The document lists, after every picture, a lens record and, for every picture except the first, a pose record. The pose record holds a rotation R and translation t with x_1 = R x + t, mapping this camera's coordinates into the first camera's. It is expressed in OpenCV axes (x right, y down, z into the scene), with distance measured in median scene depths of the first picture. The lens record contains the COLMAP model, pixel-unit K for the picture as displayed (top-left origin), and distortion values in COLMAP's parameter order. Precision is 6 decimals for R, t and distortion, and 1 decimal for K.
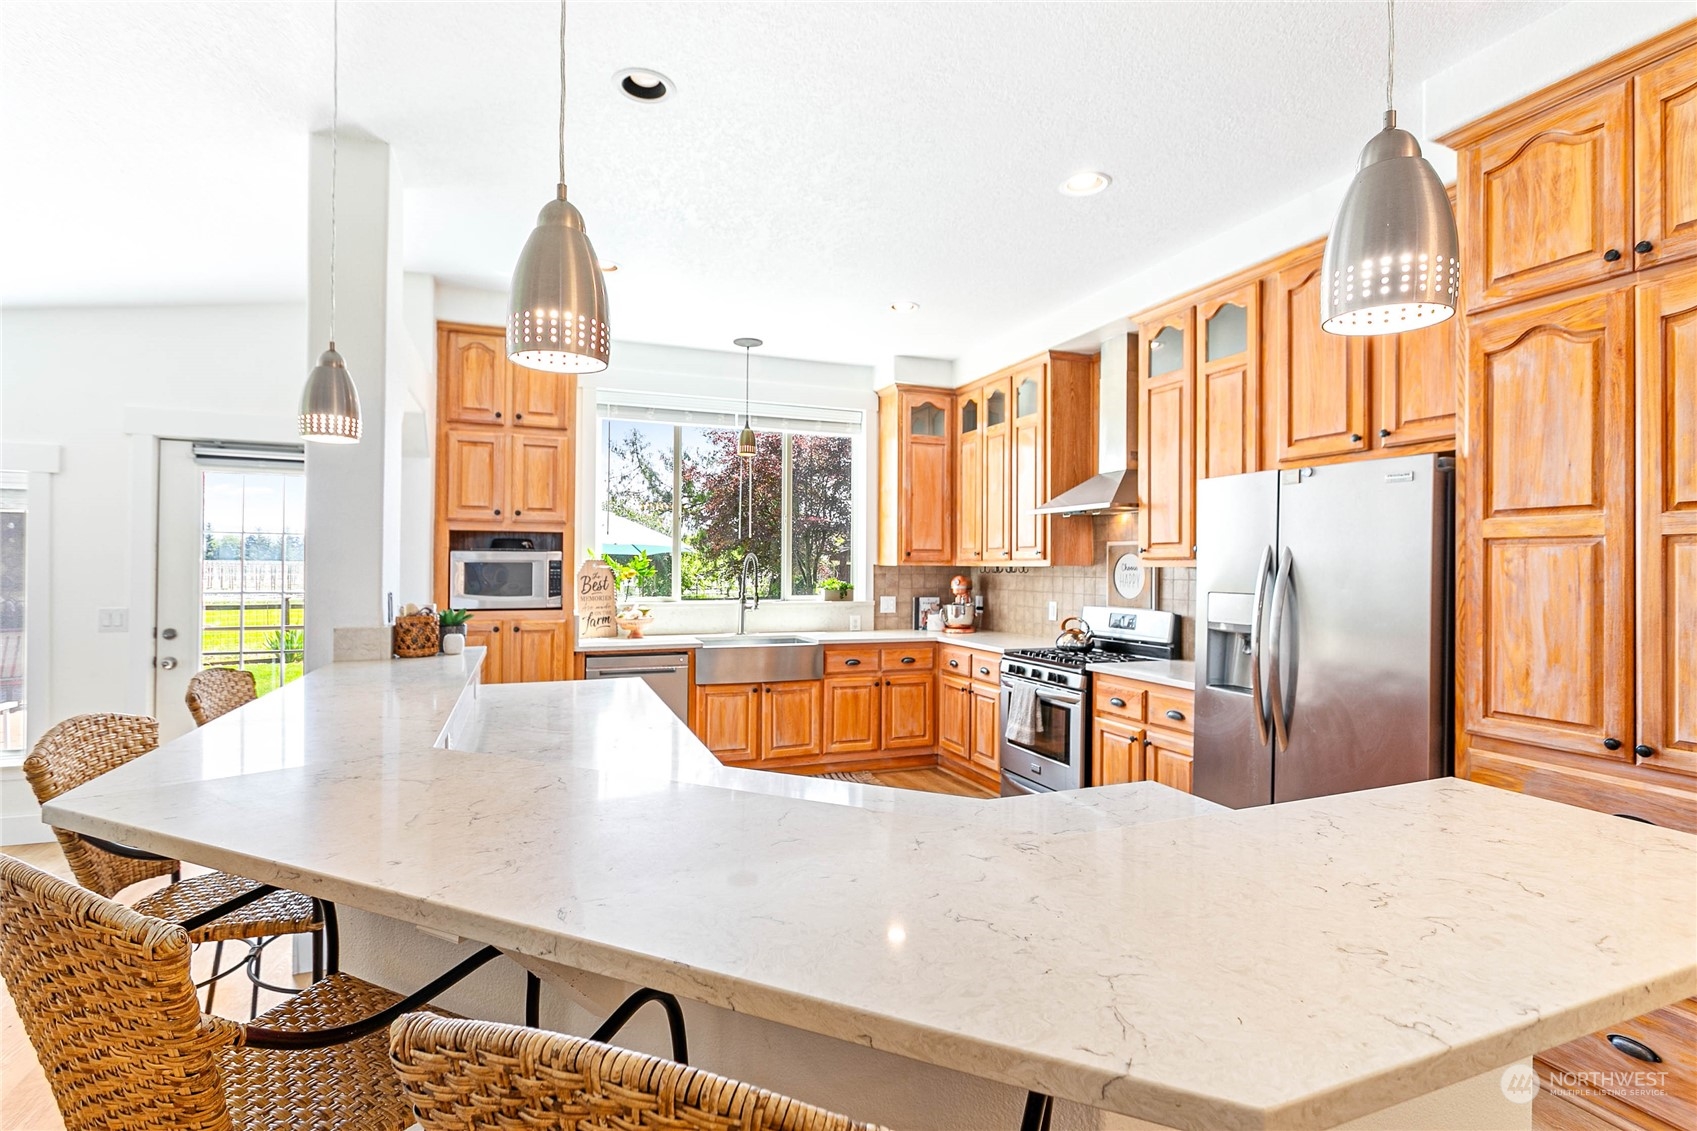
lens RADIAL K [[803.8, 0, 848.5], [0, 803.8, 565.5], [0, 0, 1]] dist [0.001450, 0.000775]
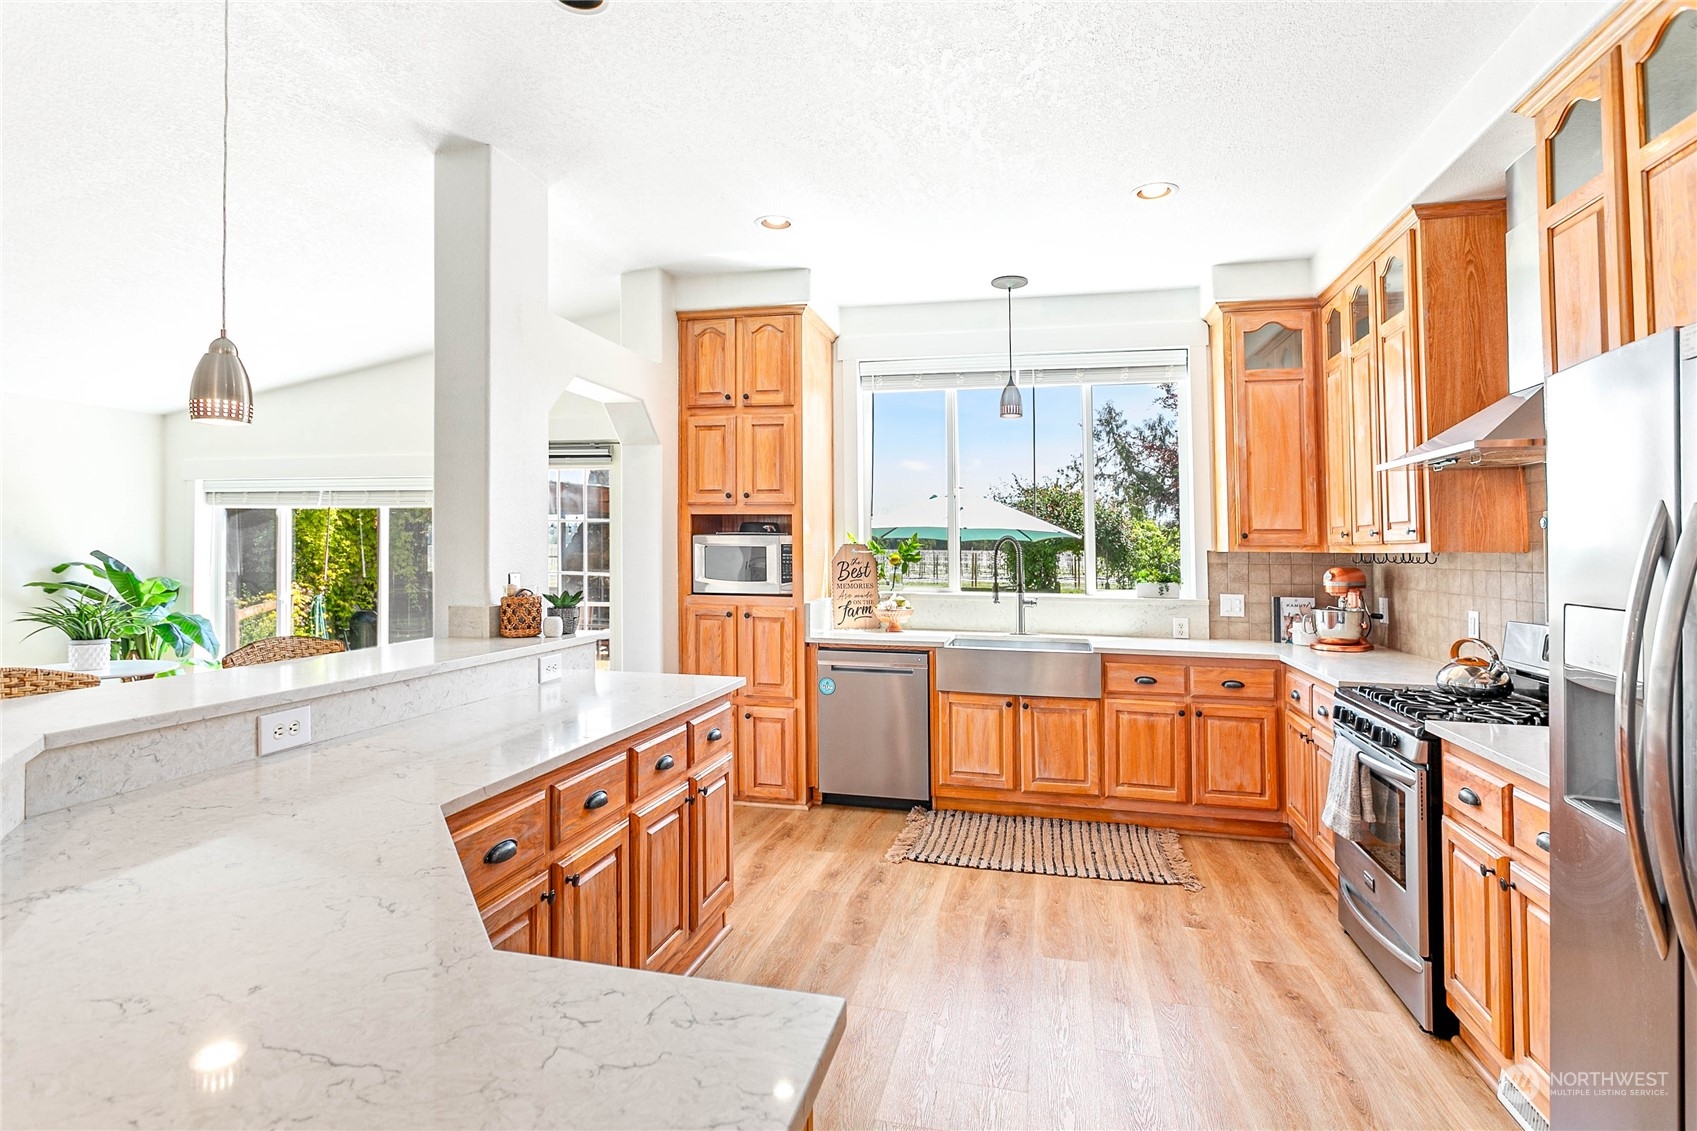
lens RADIAL K [[836.1, 0, 856.4], [0, 836.1, 529.3], [0, 0, 1]] dist [-0.000095, 0.001297]
pose [[0.827372, -0.011503, -0.561536, 0.235042], [-0.004861, 0.999606, -0.027639, 0.002477], [0.561633, 0.025597, 0.826991, 0.210701]]
